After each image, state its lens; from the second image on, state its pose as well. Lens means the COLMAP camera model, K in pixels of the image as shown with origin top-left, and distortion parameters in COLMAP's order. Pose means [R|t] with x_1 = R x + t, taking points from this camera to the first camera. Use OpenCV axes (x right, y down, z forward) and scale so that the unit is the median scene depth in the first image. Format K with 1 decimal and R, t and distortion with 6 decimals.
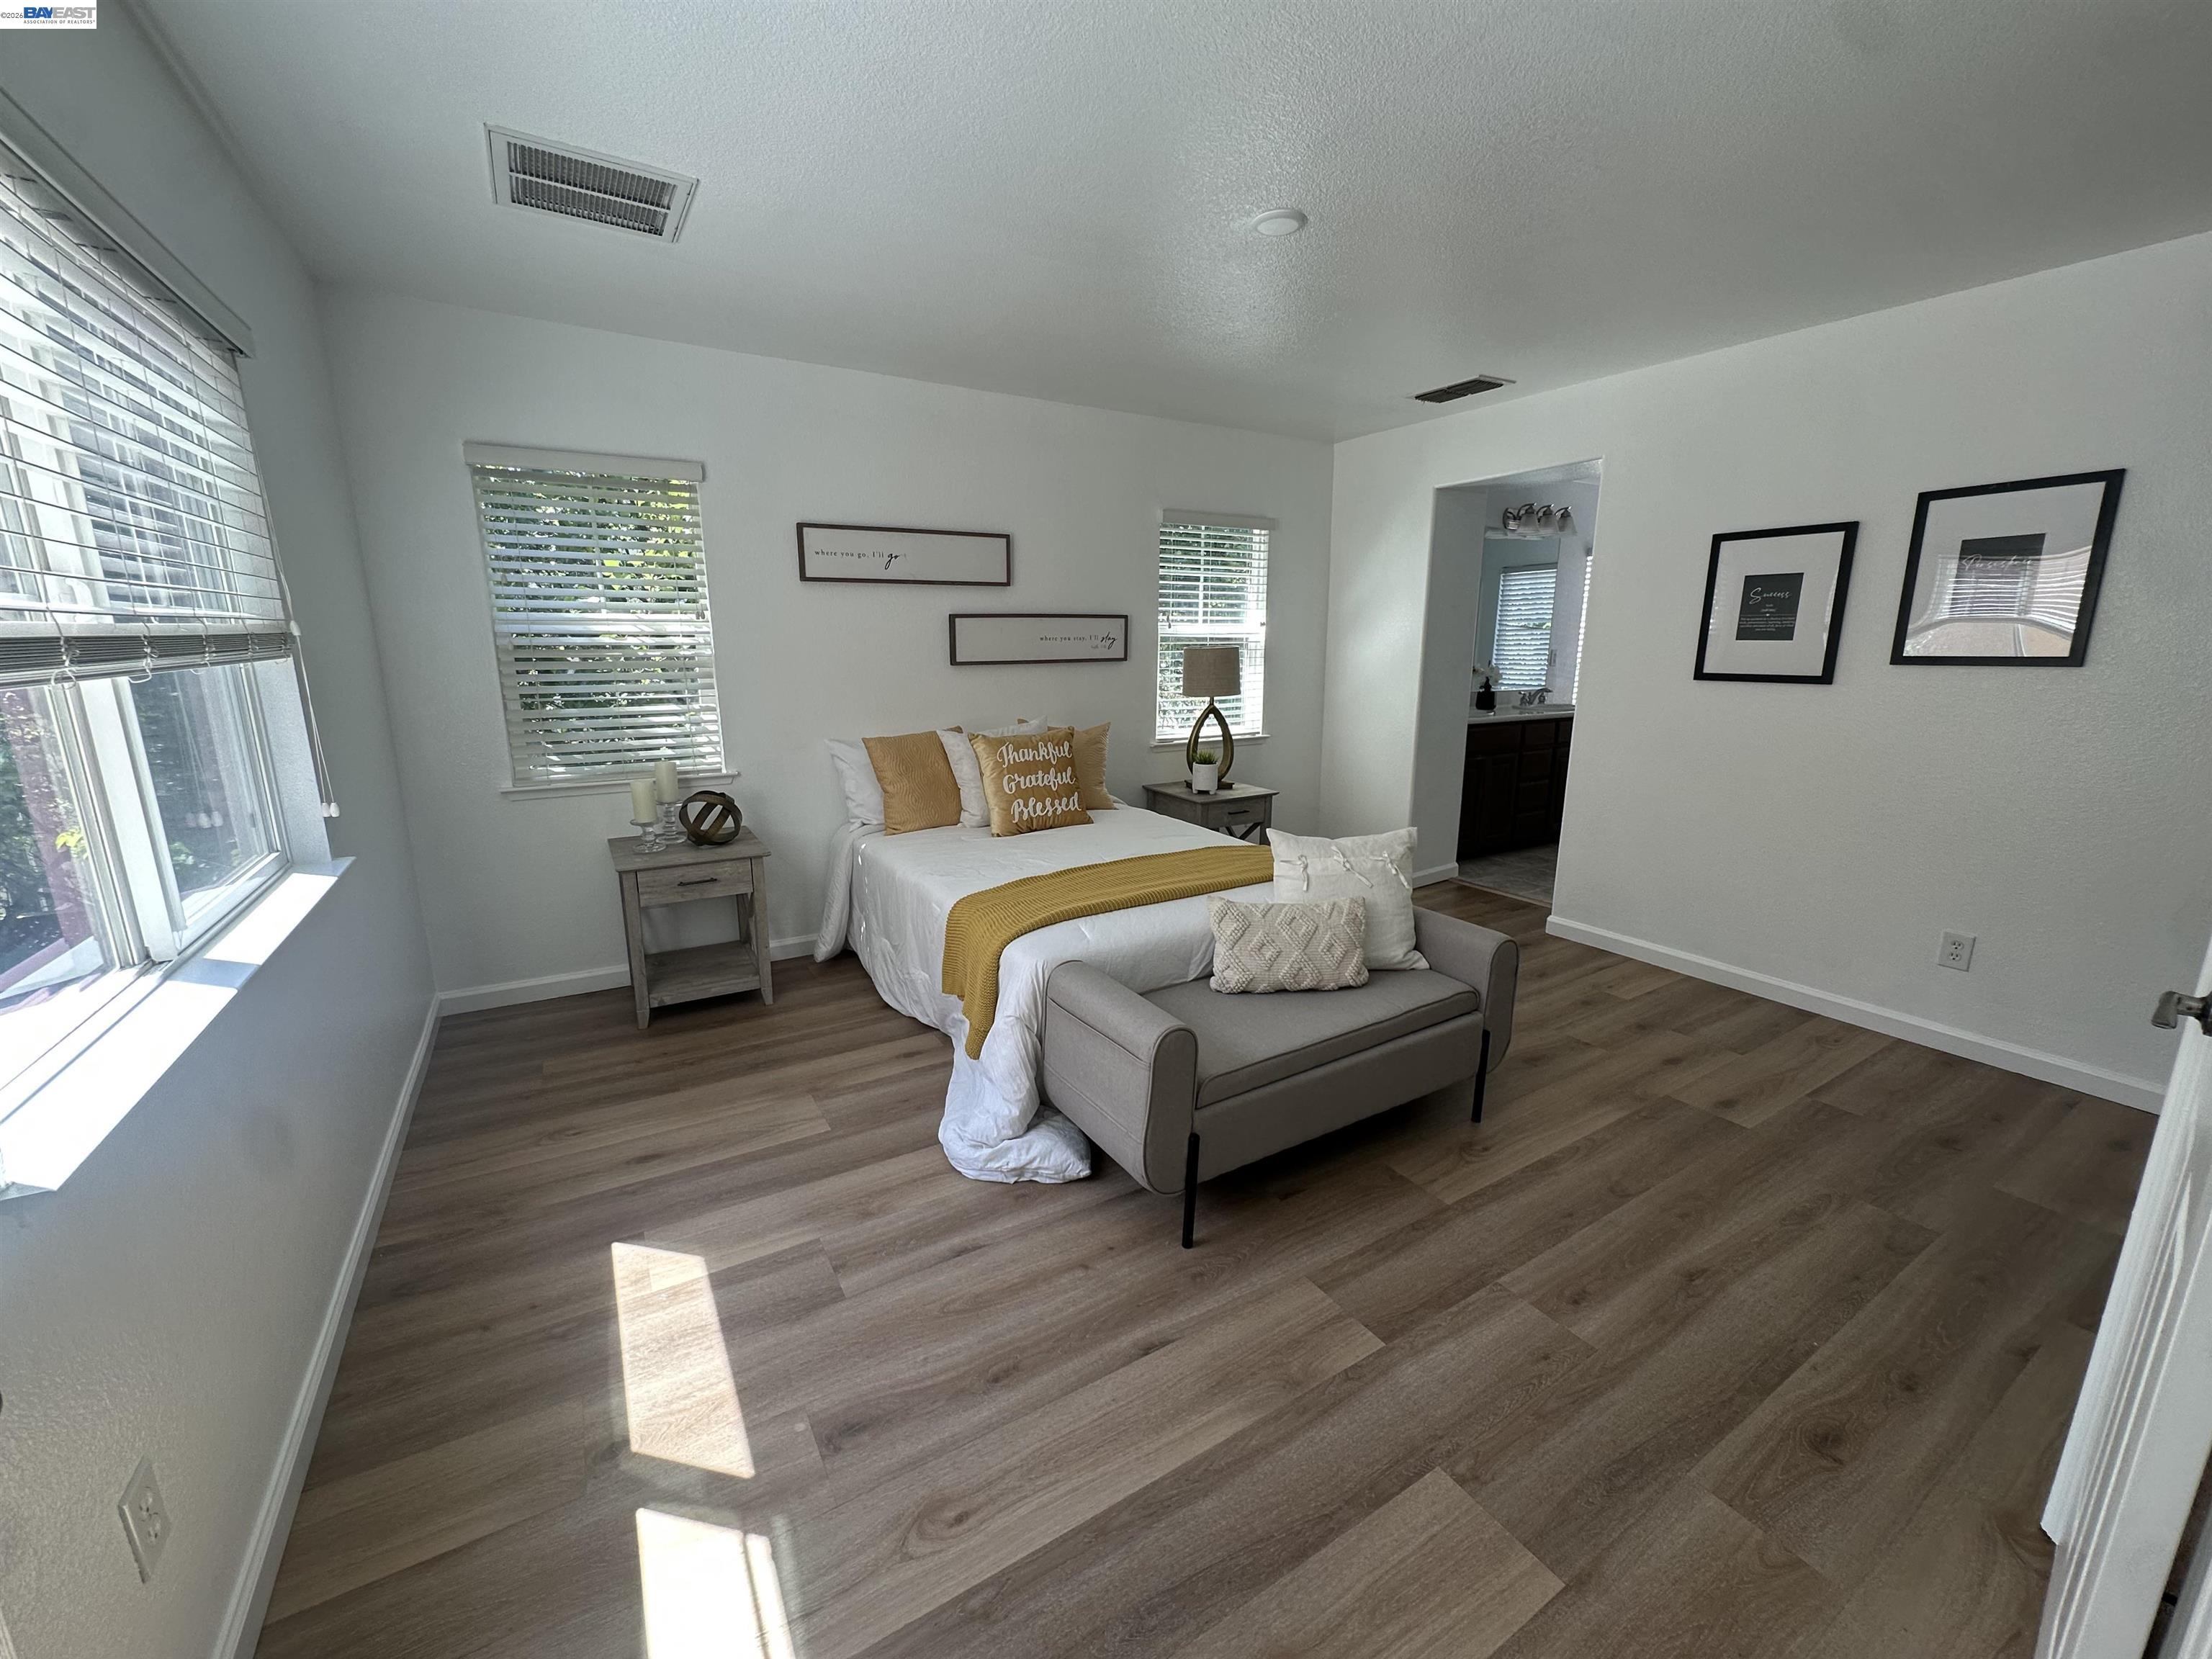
lens RADIAL K [[888.3, 0, 1106.0], [0, 888.3, 829.5], [0, 0, 1]] dist [-0.002796, -0.000115]
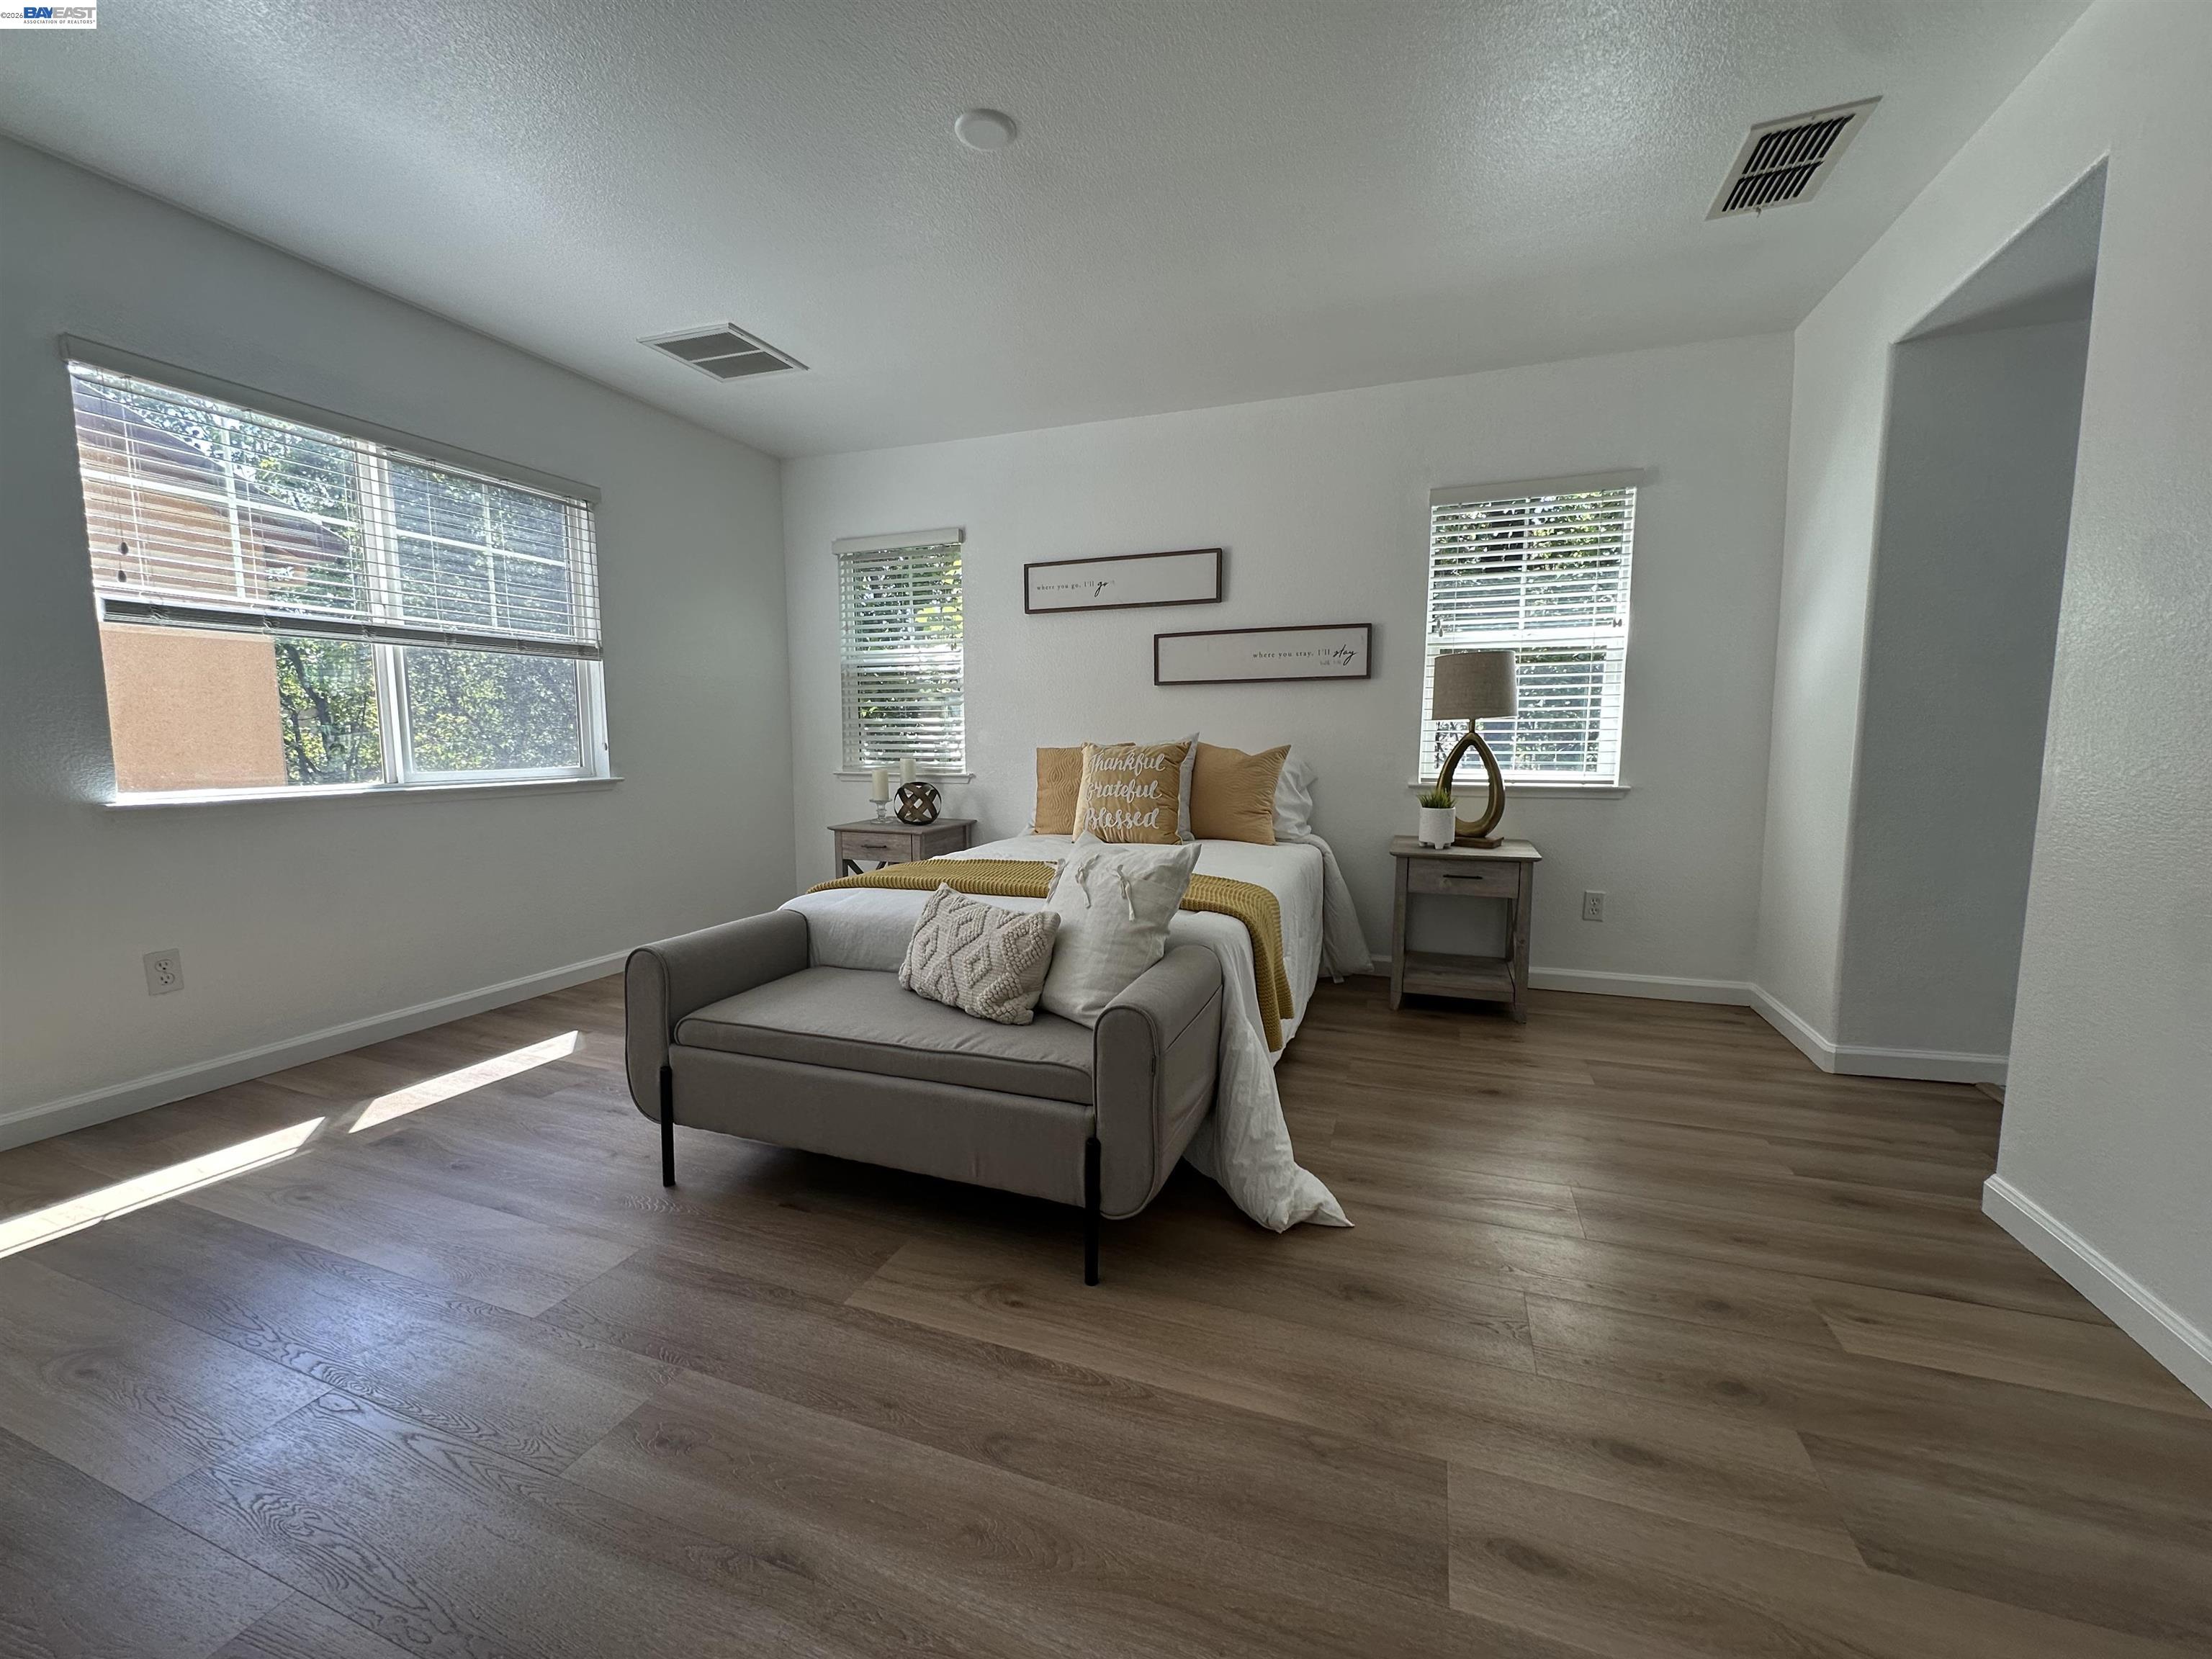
lens RADIAL K [[883.2, 0, 1107.0], [0, 883.2, 835.3], [0, 0, 1]] dist [-0.002051, -0.000537]
pose [[0.617790, 0.086326, -0.781590, 0.822560], [-0.166461, 0.985787, -0.022695, 0.017893], [0.768522, 0.144125, 0.623379, 0.513355]]
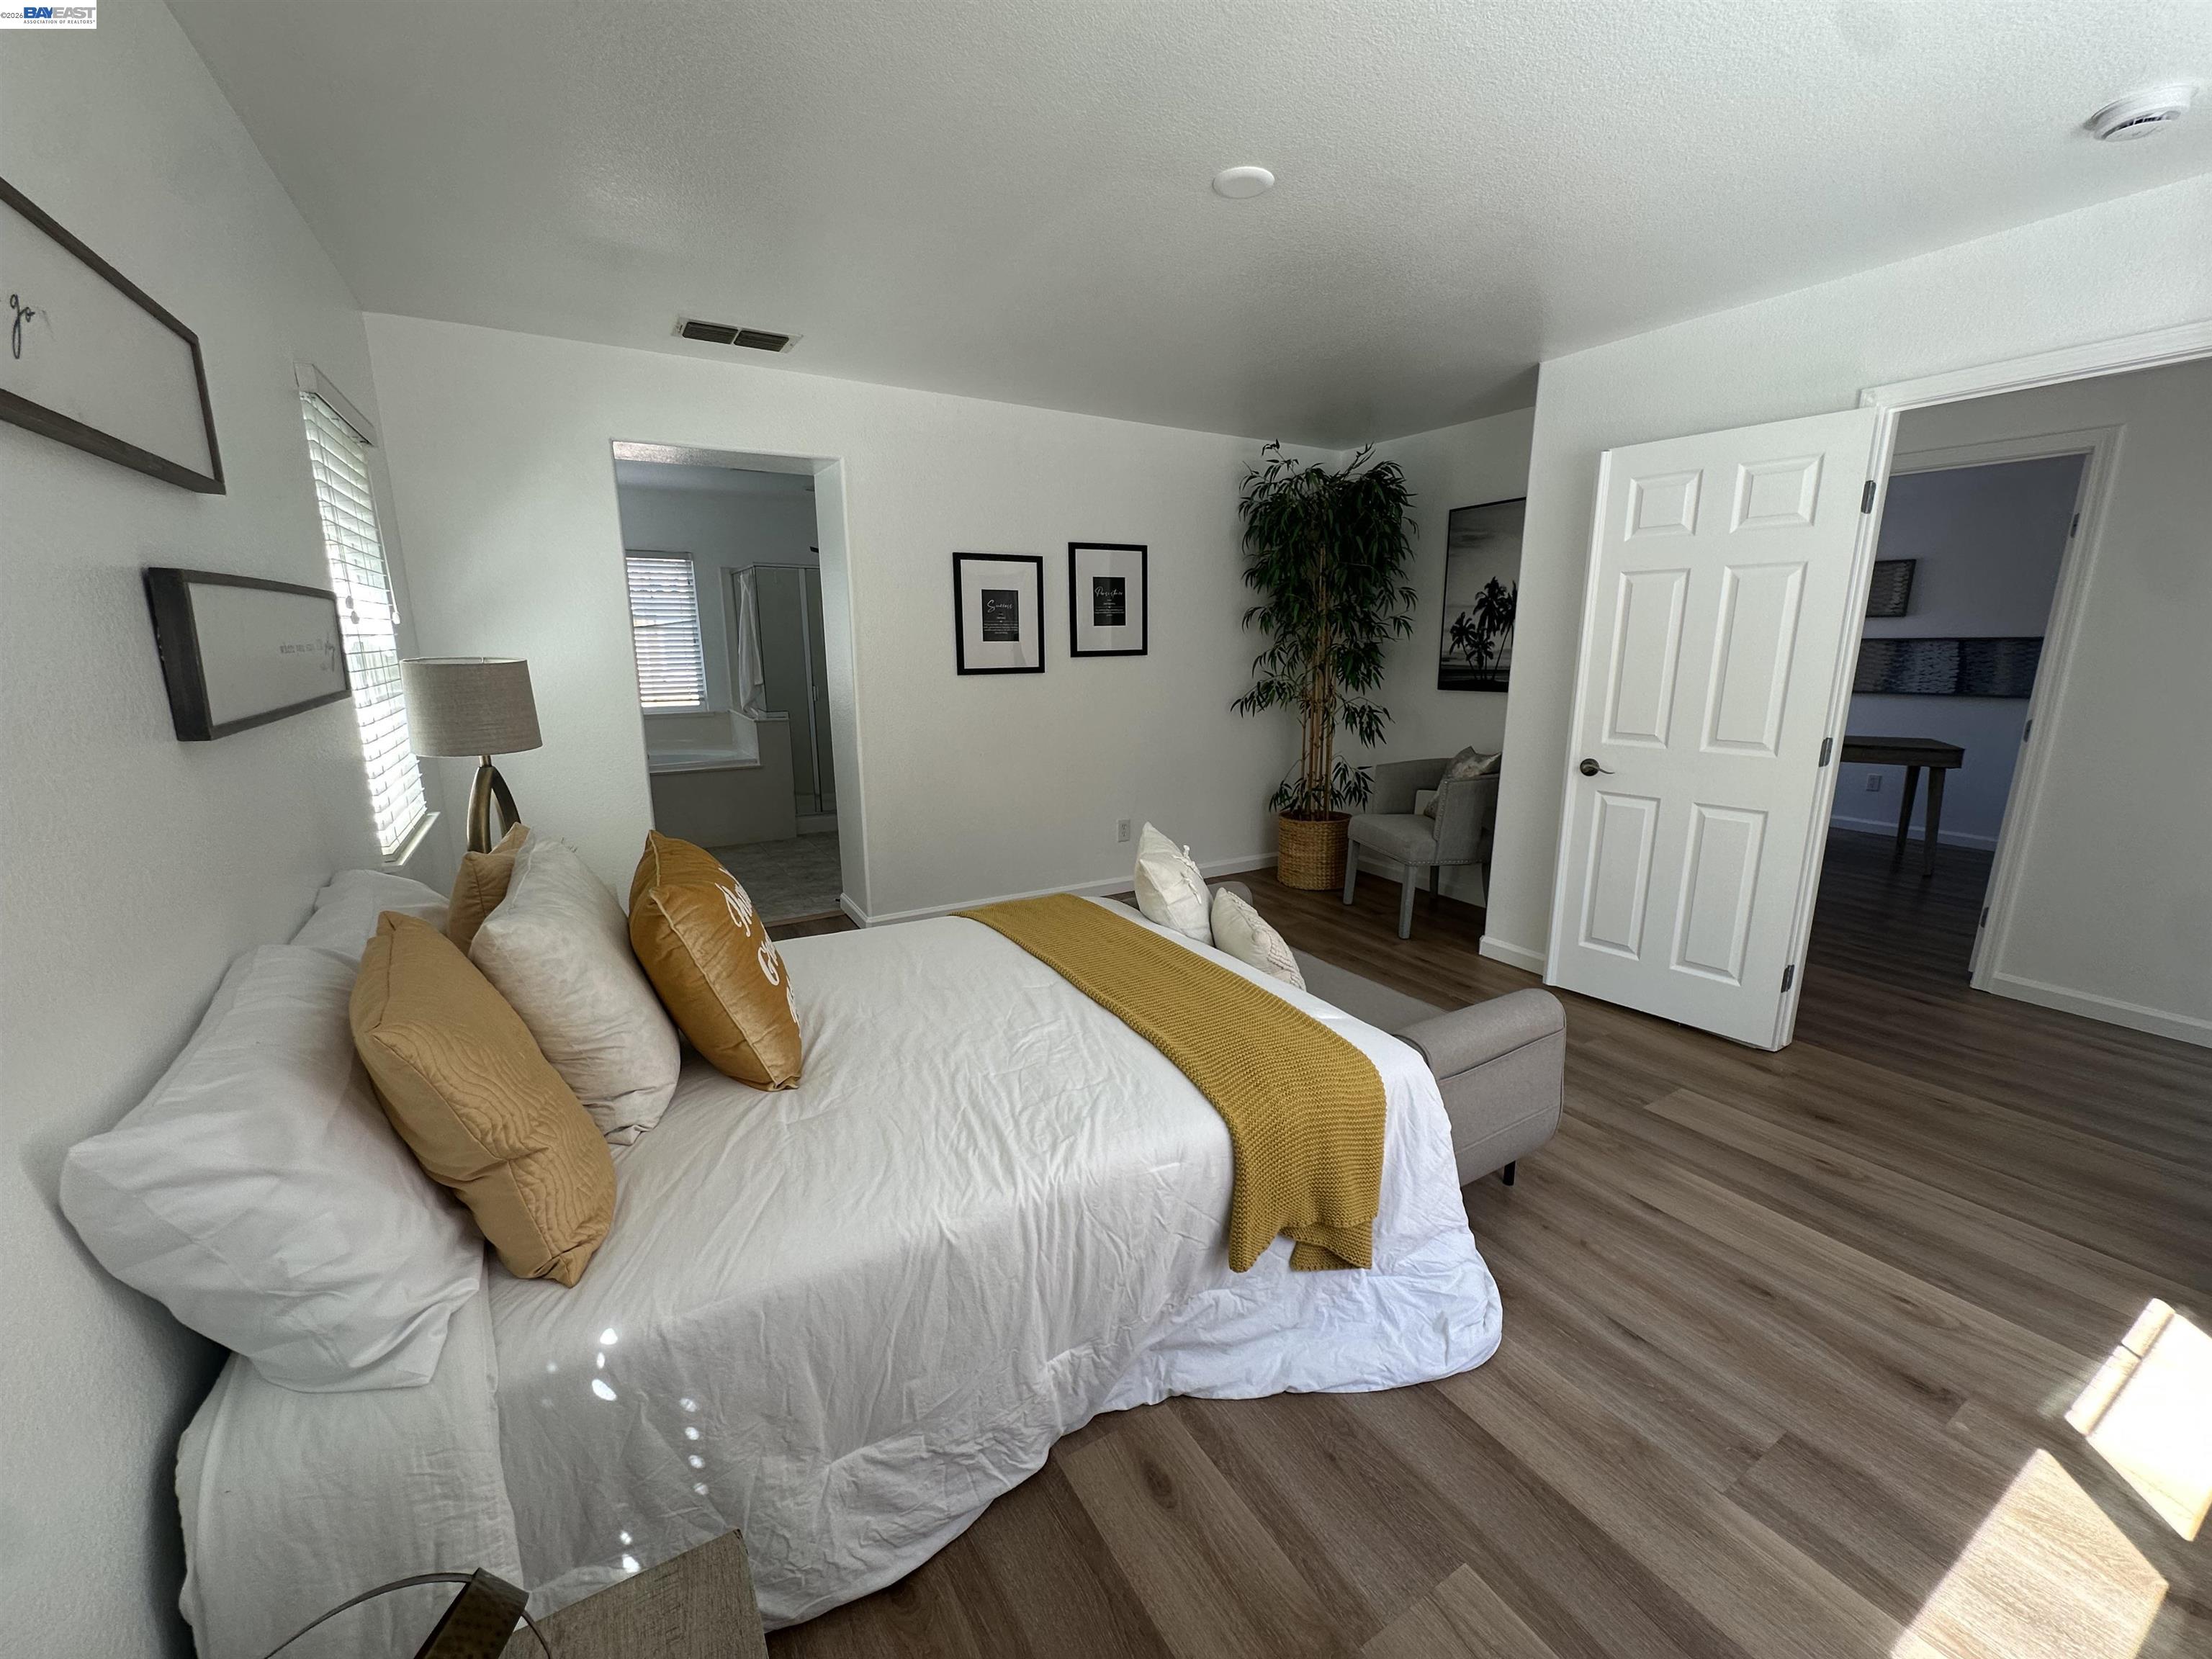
lens RADIAL K [[883.2, 0, 1107.0], [0, 883.2, 835.3], [0, 0, 1]] dist [-0.002051, -0.000537]
pose [[0.011247, -0.219735, 0.975495, -0.657982], [0.215921, 0.953075, 0.212195, -0.215123], [-0.976346, 0.208243, 0.058164, 0.974208]]
